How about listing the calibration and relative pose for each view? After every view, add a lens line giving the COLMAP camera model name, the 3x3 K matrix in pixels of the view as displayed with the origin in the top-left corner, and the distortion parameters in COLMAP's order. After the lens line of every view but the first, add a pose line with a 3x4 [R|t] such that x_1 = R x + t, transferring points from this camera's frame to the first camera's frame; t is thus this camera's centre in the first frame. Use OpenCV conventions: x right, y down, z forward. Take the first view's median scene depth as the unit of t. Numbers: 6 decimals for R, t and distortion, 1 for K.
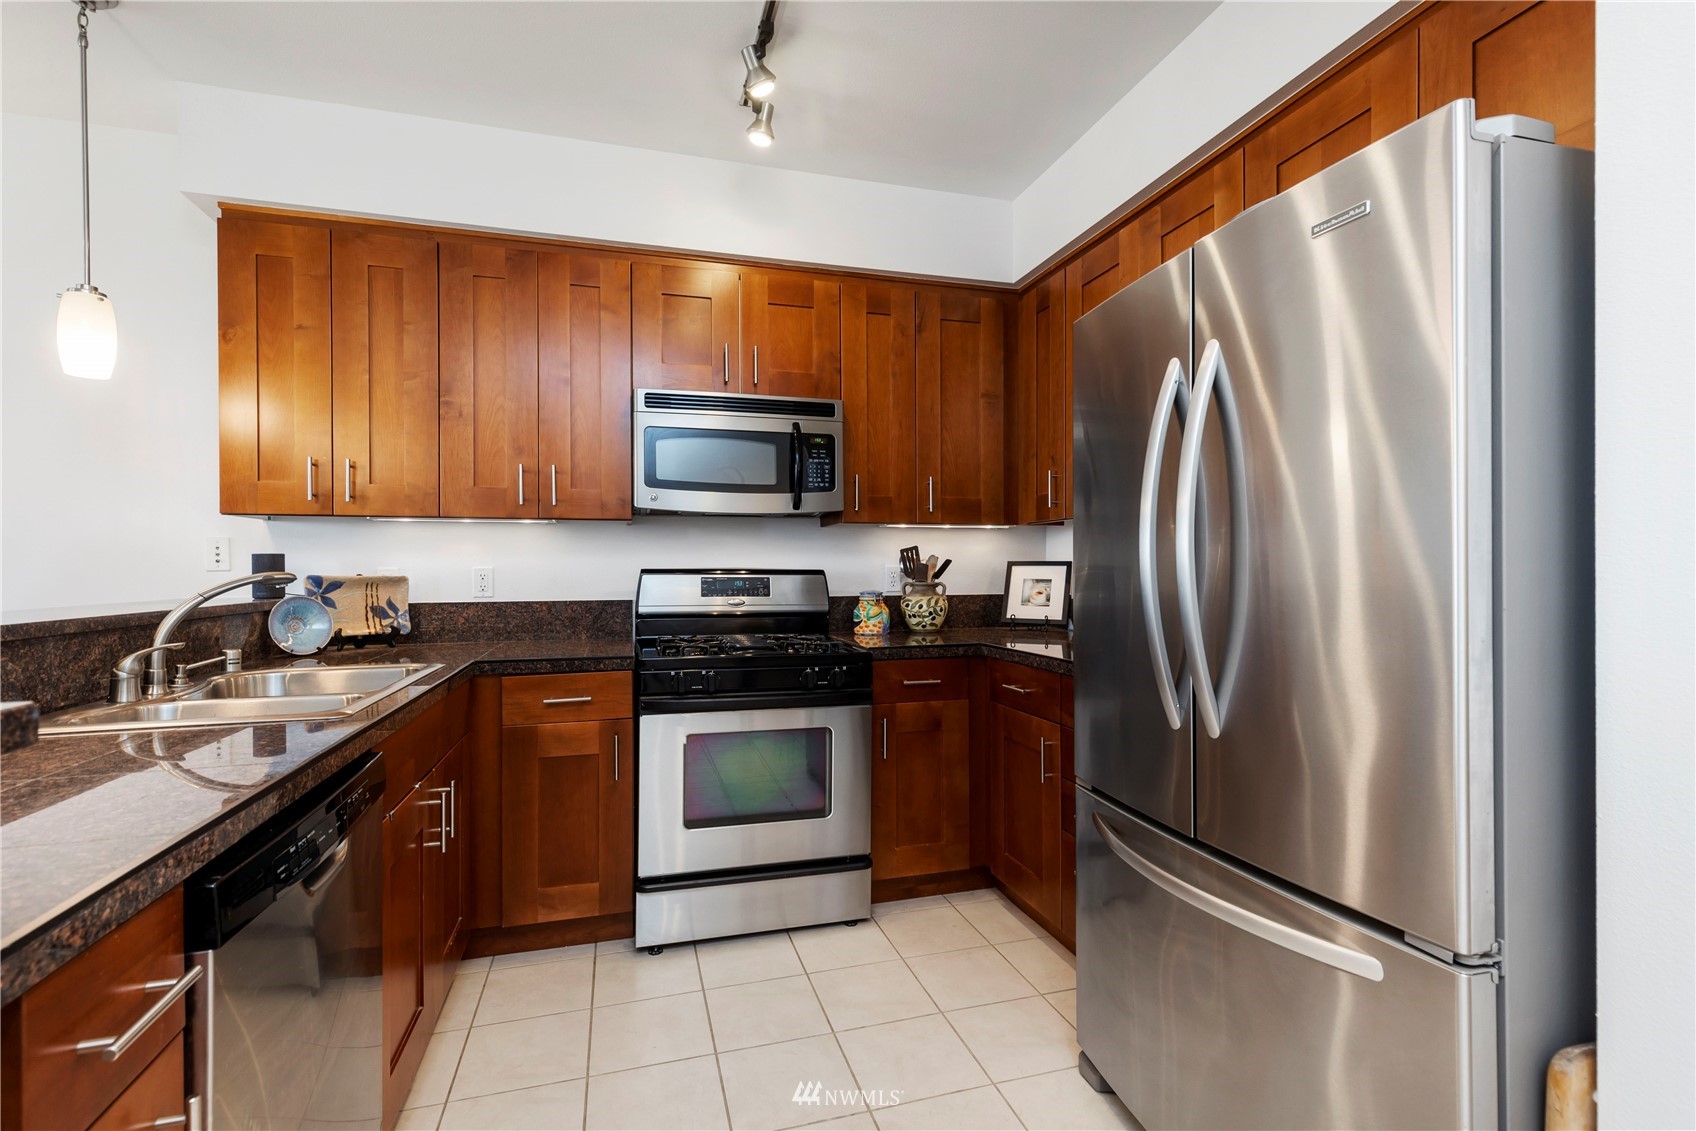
lens RADIAL K [[774.1, 0, 851.4], [0, 774.1, 569.2], [0, 0, 1]] dist [0.004365, 0.000263]
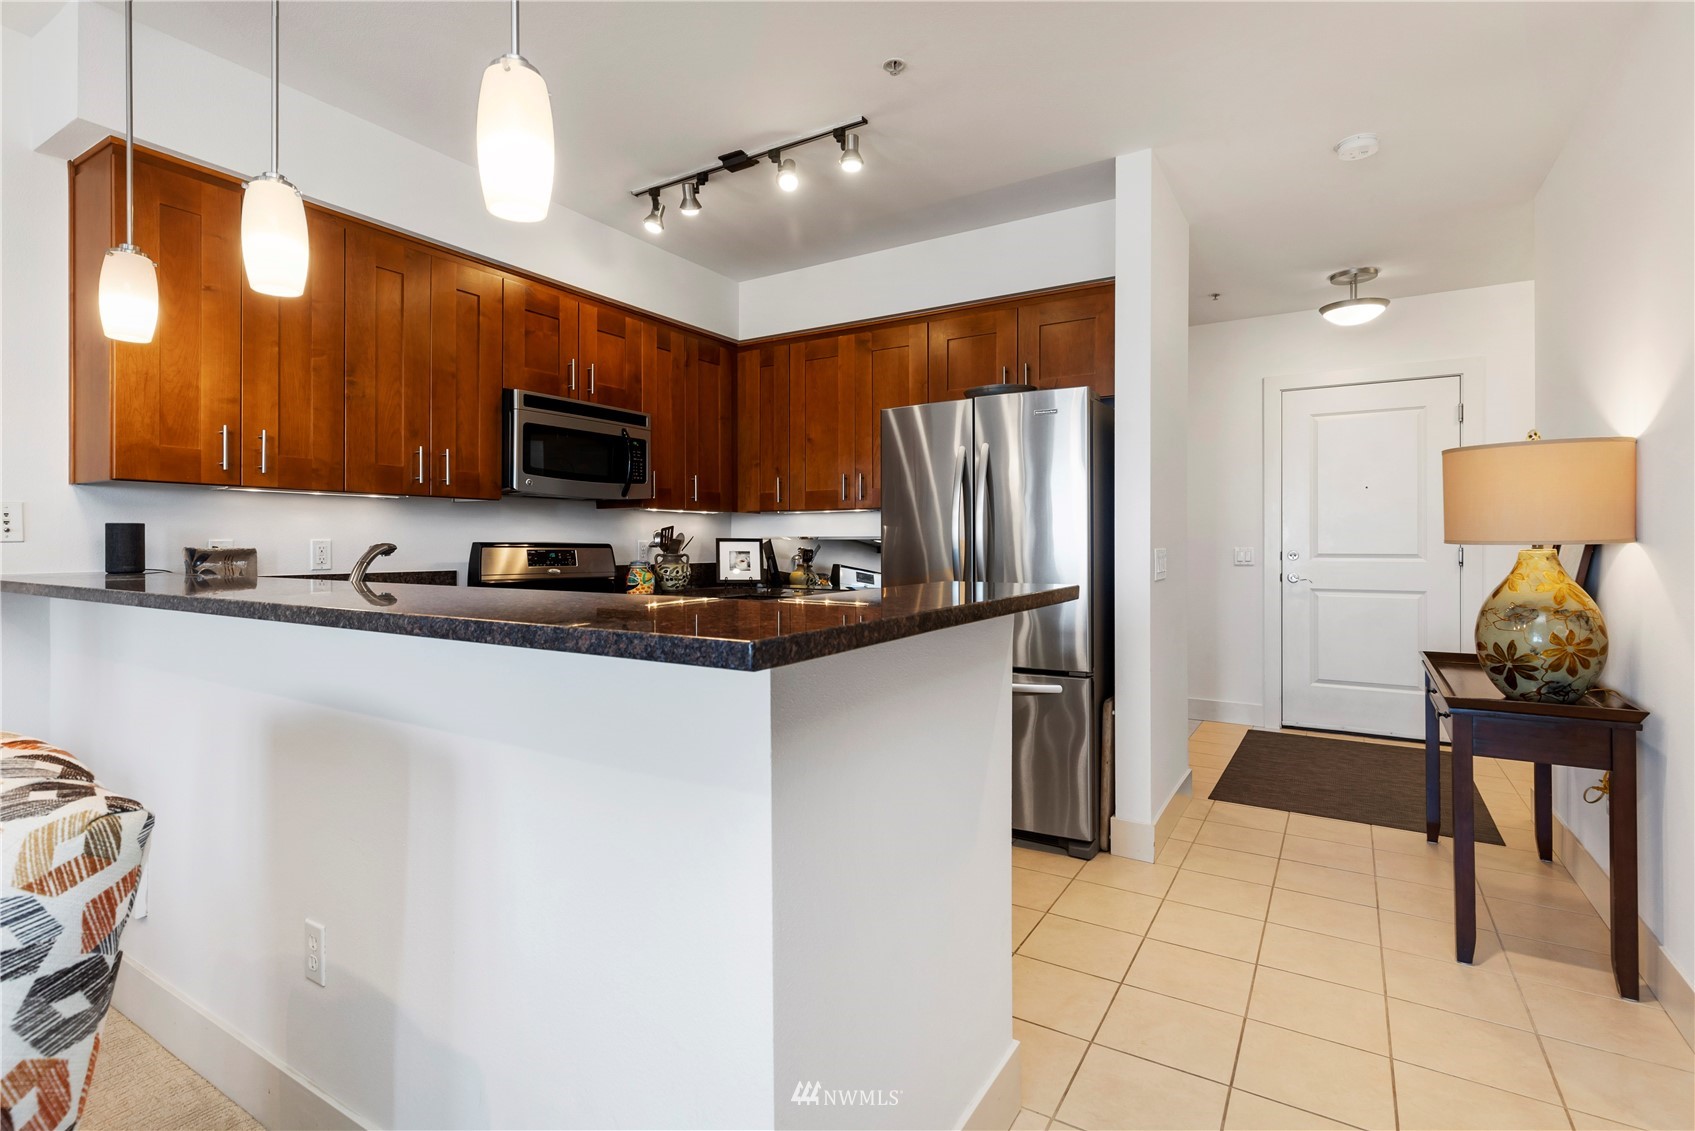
lens RADIAL K [[796.6, 0, 848.0], [0, 796.6, 542.7], [0, 0, 1]] dist [0.008635, 0.000296]
pose [[0.743382, 0.004823, 0.668850, -0.610242], [-0.001681, 0.999984, -0.005342, 0.005139], [-0.668865, 0.002847, 0.743378, -0.206871]]
